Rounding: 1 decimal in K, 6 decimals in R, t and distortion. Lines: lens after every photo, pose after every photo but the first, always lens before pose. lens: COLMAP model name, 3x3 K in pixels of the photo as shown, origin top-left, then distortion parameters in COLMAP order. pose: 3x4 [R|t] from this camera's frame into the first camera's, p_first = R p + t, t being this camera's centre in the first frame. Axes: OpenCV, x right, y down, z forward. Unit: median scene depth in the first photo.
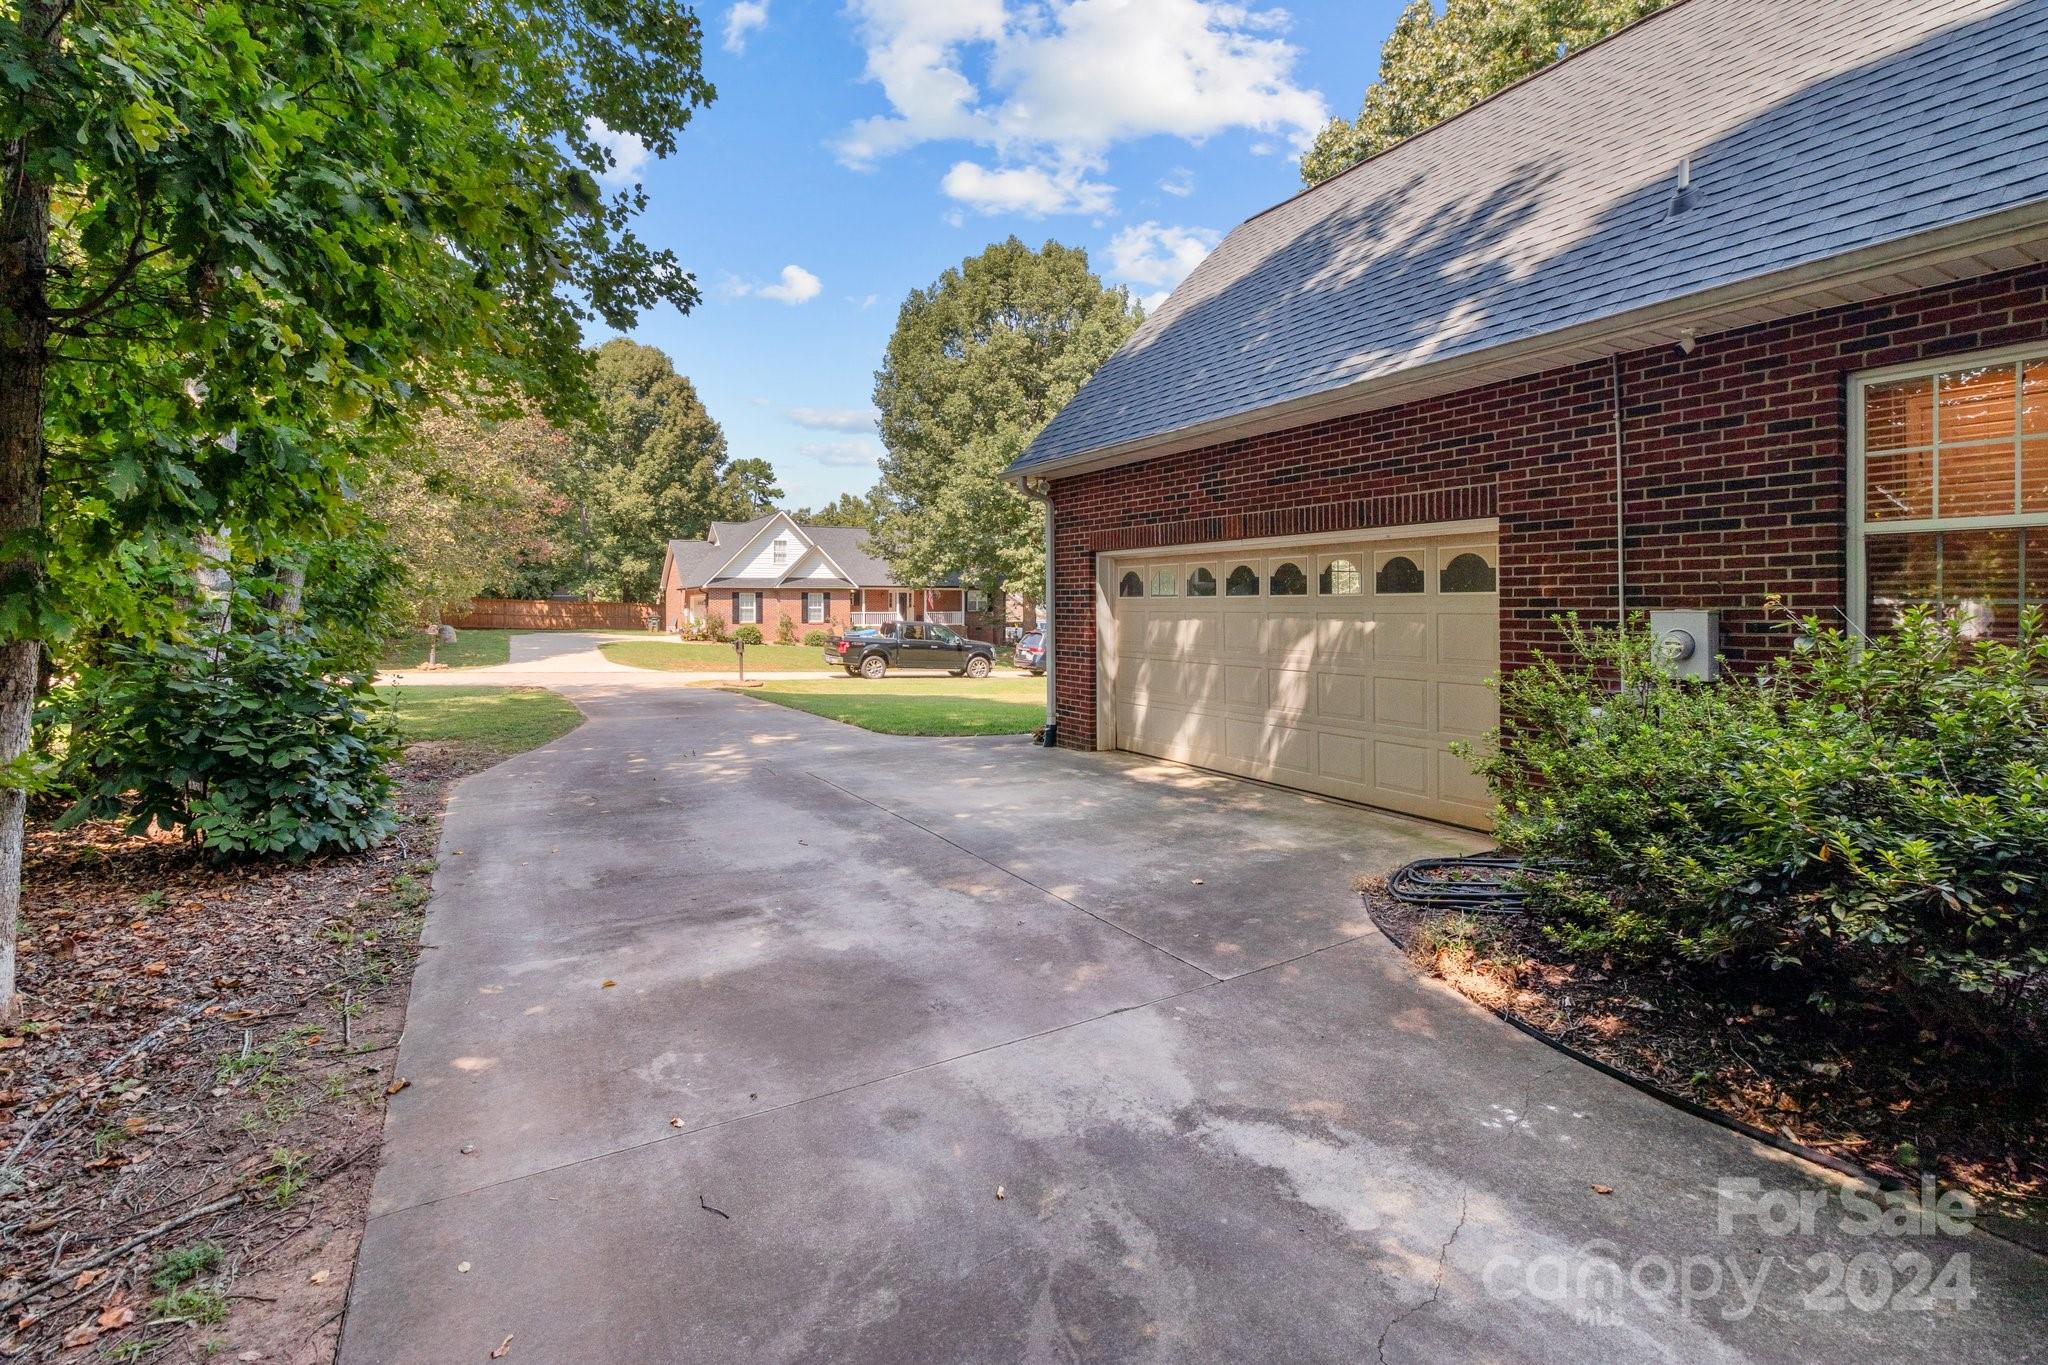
lens RADIAL K [[961.6, 0, 1034.2], [0, 961.6, 615.5], [0, 0, 1]] dist [-0.000510, 0.000188]
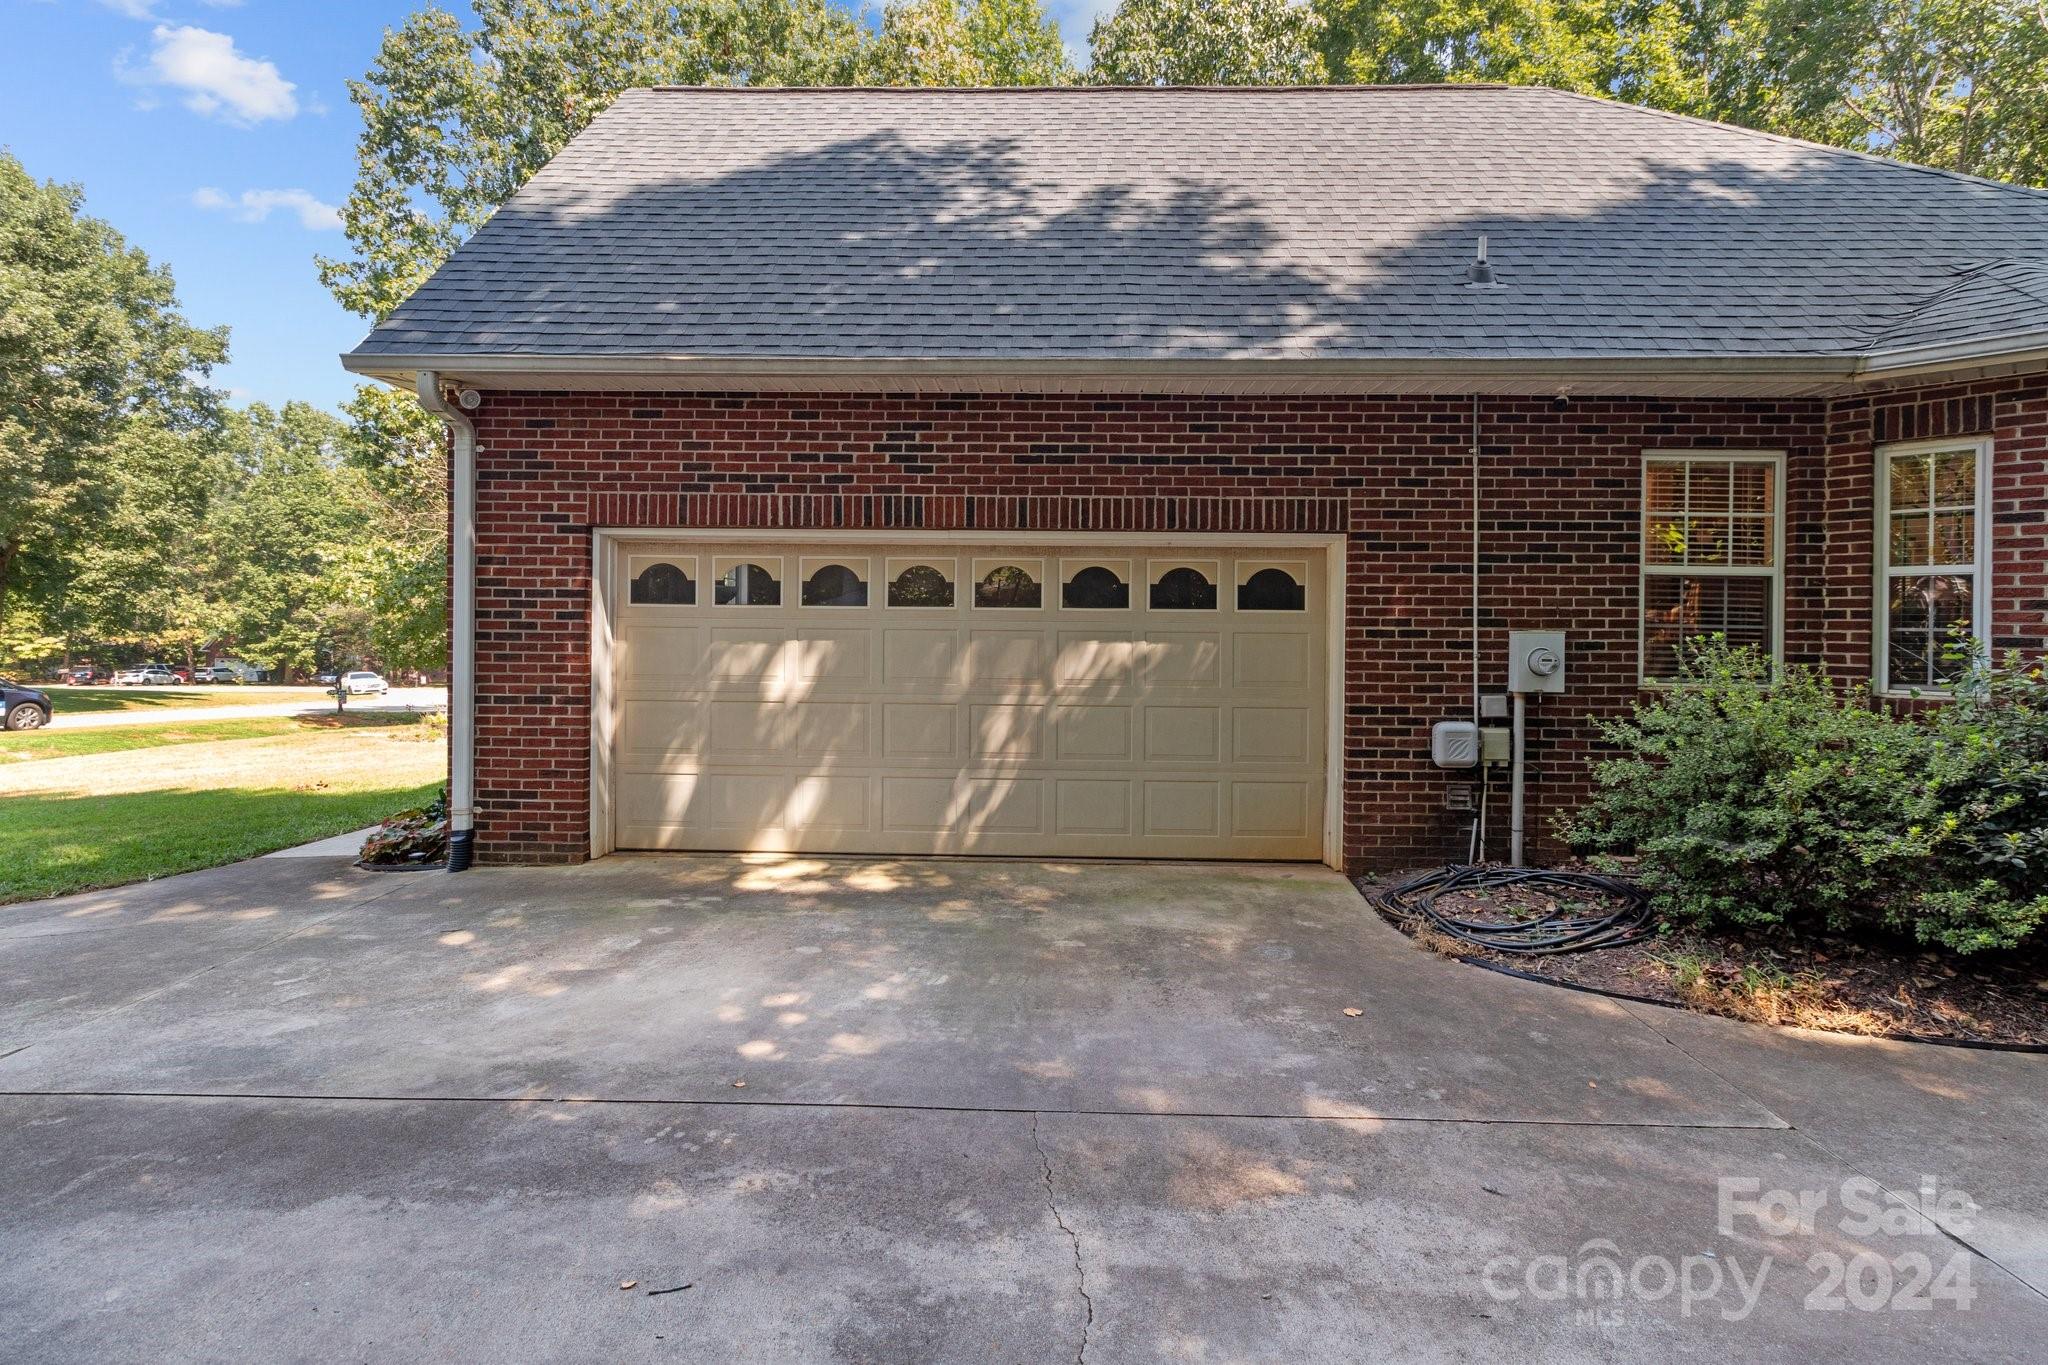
lens RADIAL K [[961.3, 0, 1024.0], [0, 961.3, 634.2], [0, 0, 1]] dist [-0.001705, 0.000369]
pose [[0.517708, -0.001295, 0.855557, -0.547925], [-0.002123, 0.999994, 0.002799, -0.003176], [-0.855555, -0.003266, 0.517702, 0.822721]]
